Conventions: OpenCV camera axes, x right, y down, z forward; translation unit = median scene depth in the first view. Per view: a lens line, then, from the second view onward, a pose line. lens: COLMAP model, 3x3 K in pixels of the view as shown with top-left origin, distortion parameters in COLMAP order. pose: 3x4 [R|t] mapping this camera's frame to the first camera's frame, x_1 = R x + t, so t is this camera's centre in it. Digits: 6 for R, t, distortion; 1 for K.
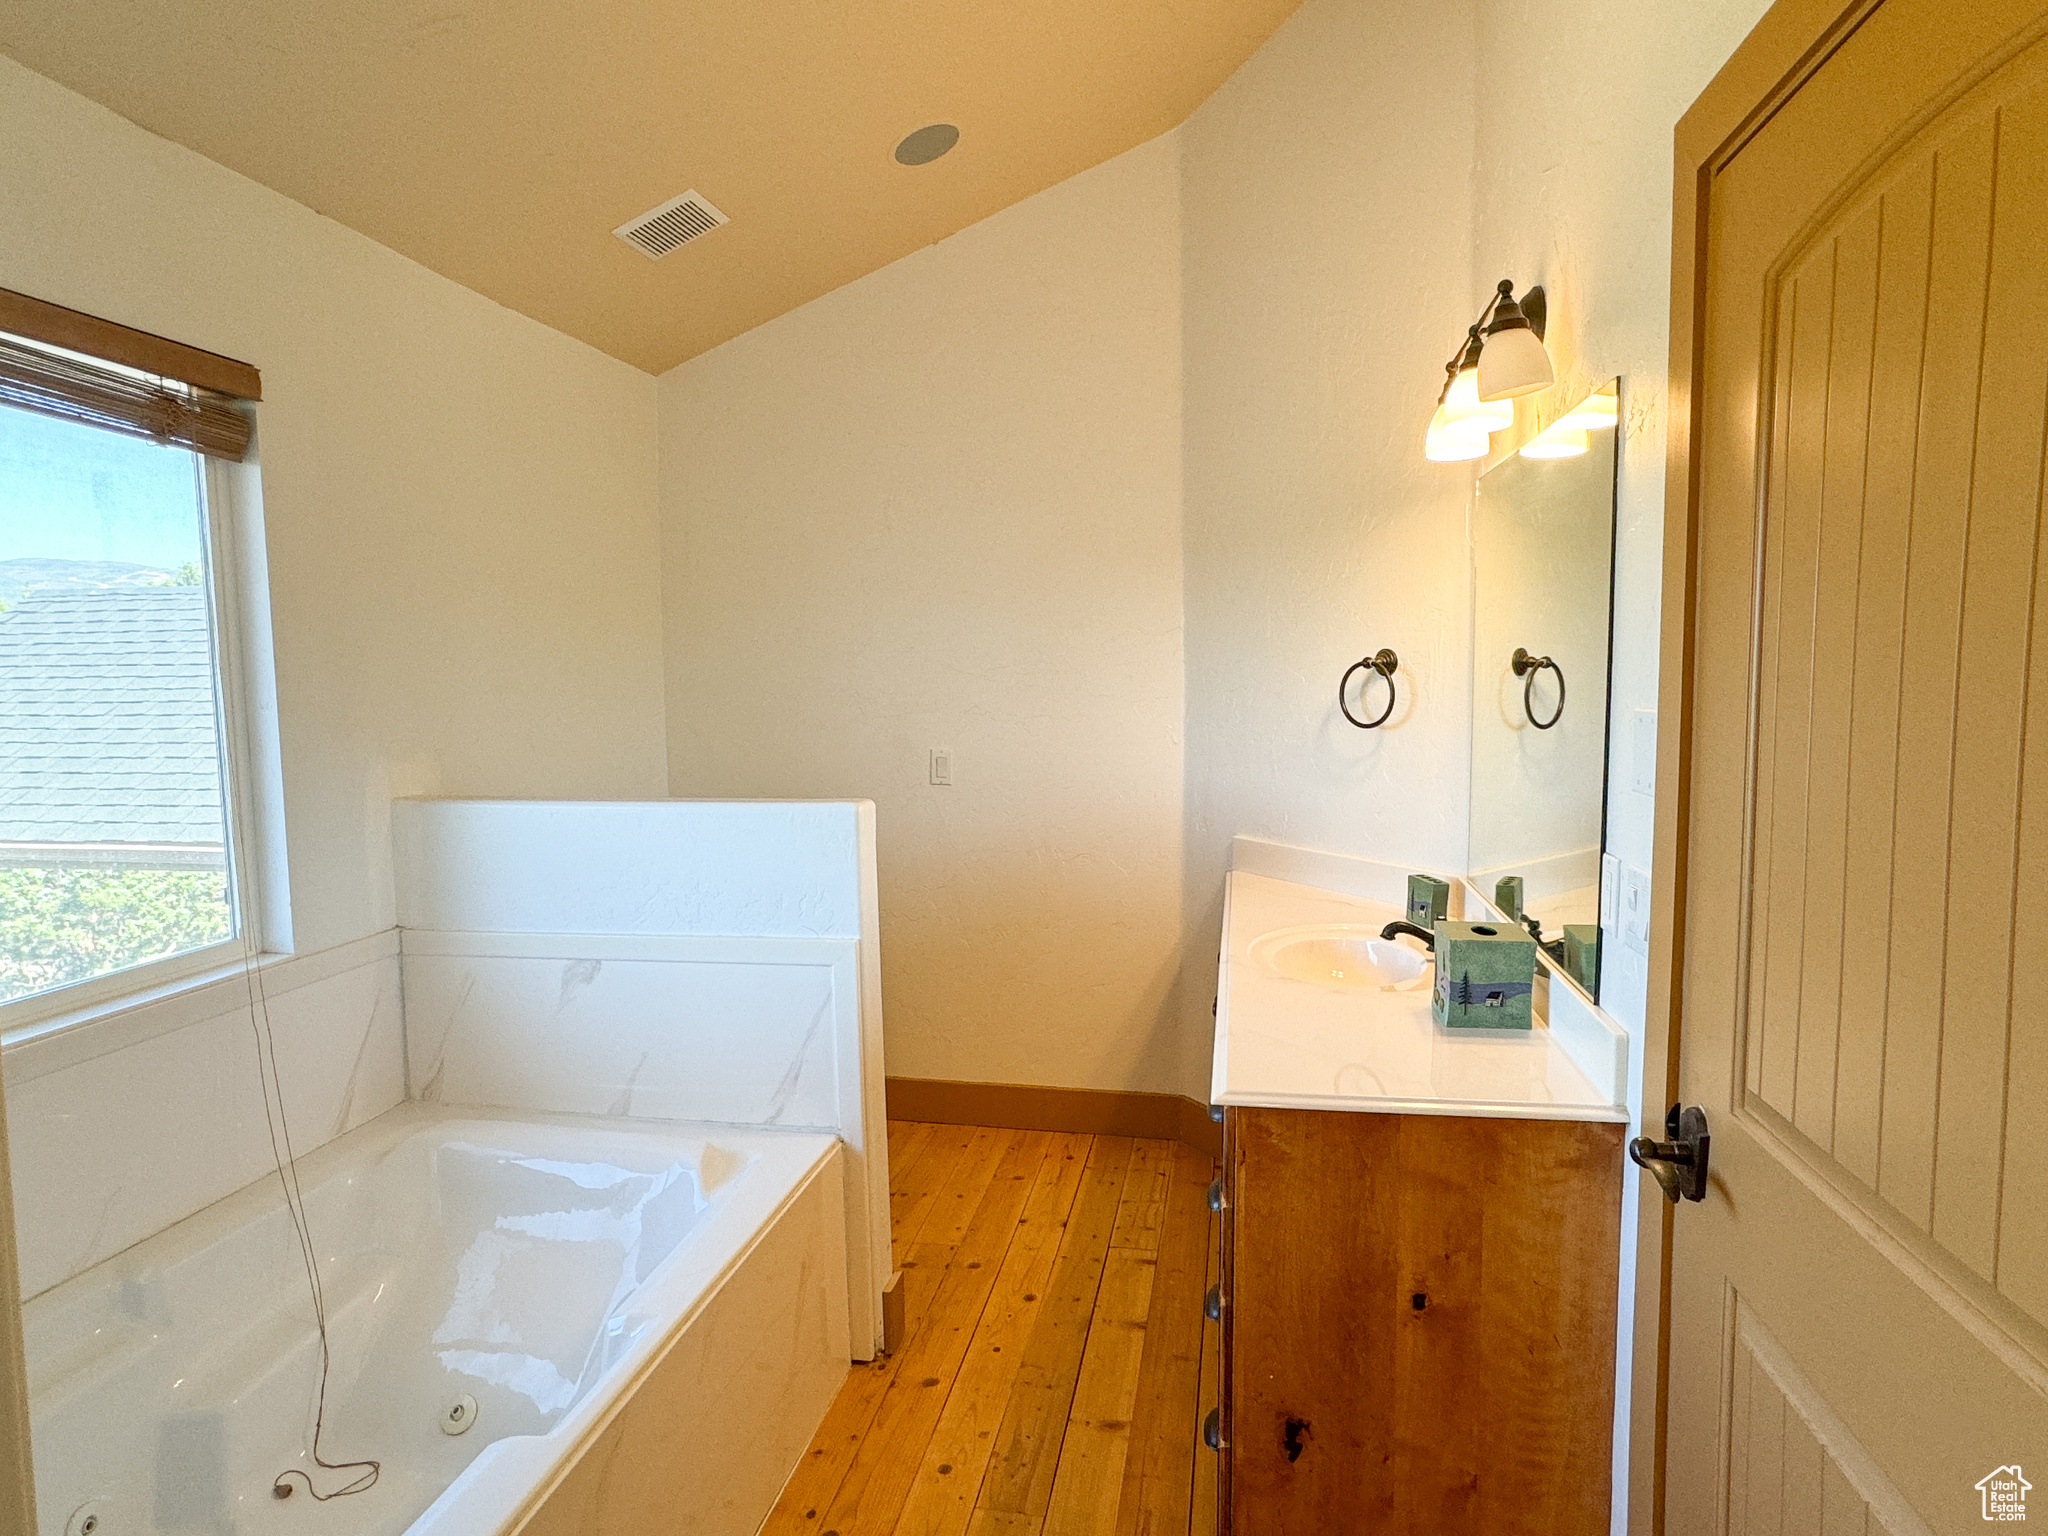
lens RADIAL K [[1229.4, 0, 1024.2], [0, 1229.4, 759.8], [0, 0, 1]] dist [-0.058058, 0.066448]
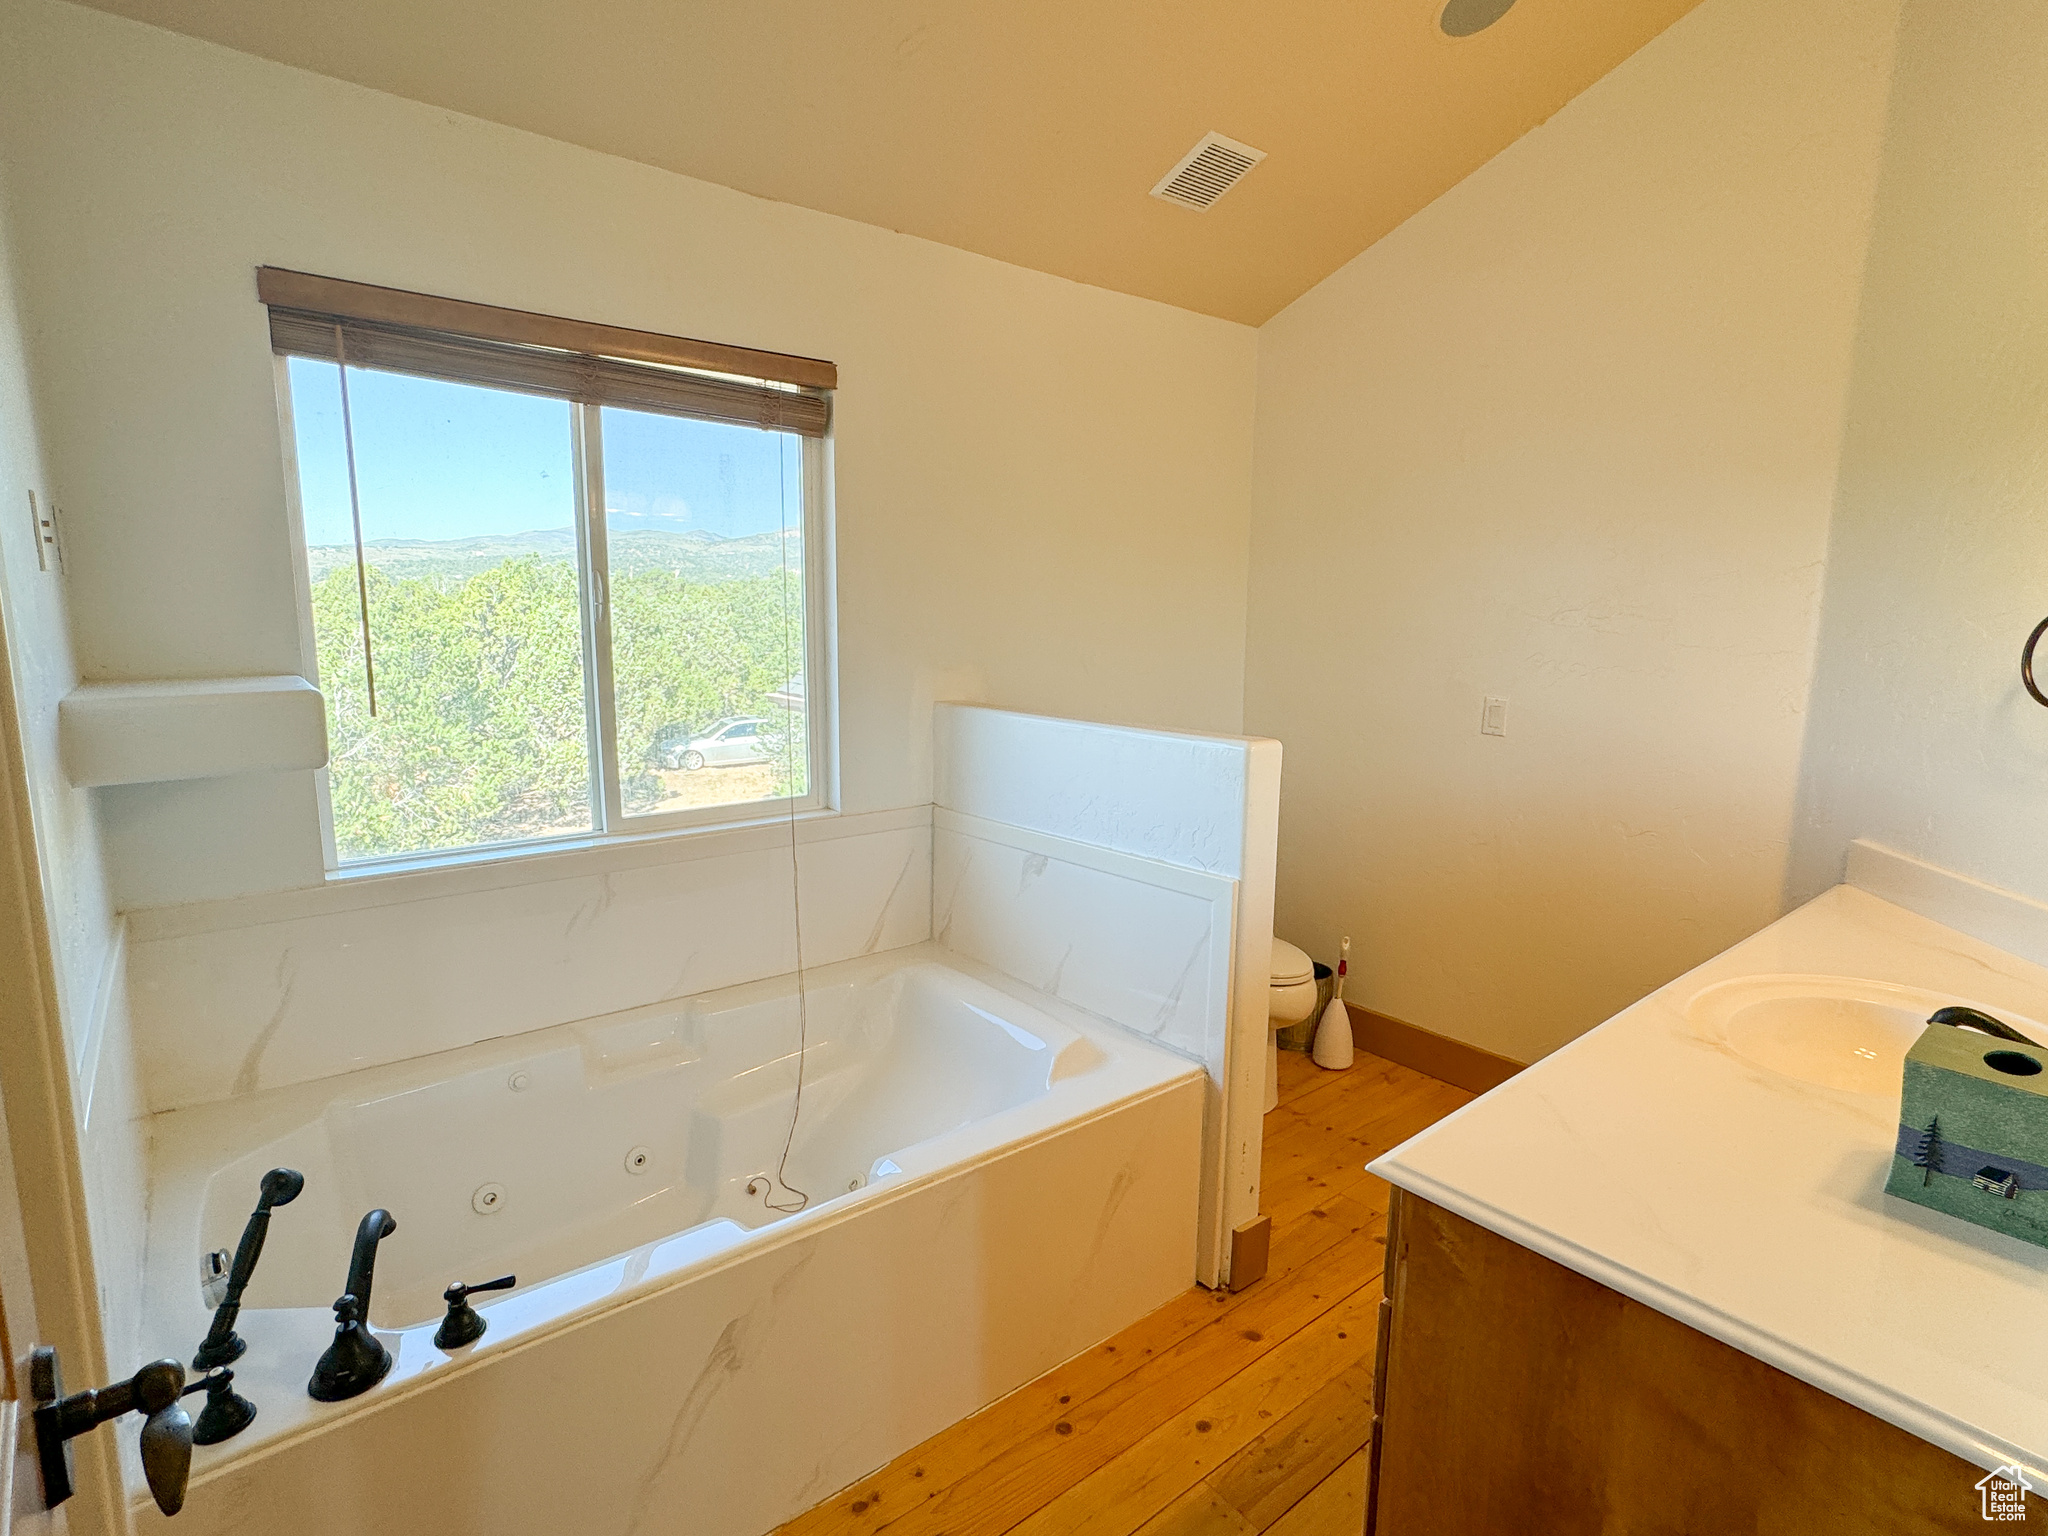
lens RADIAL K [[1042.6, 0, 1024.0], [0, 1042.6, 768.0], [0, 0, 1]] dist [-0.041847, 0.035808]
pose [[0.749776, 0.116111, -0.651425, 0.274380], [-0.067087, 0.992750, 0.099733, -0.015199], [0.658282, -0.031075, 0.752130, 0.263921]]
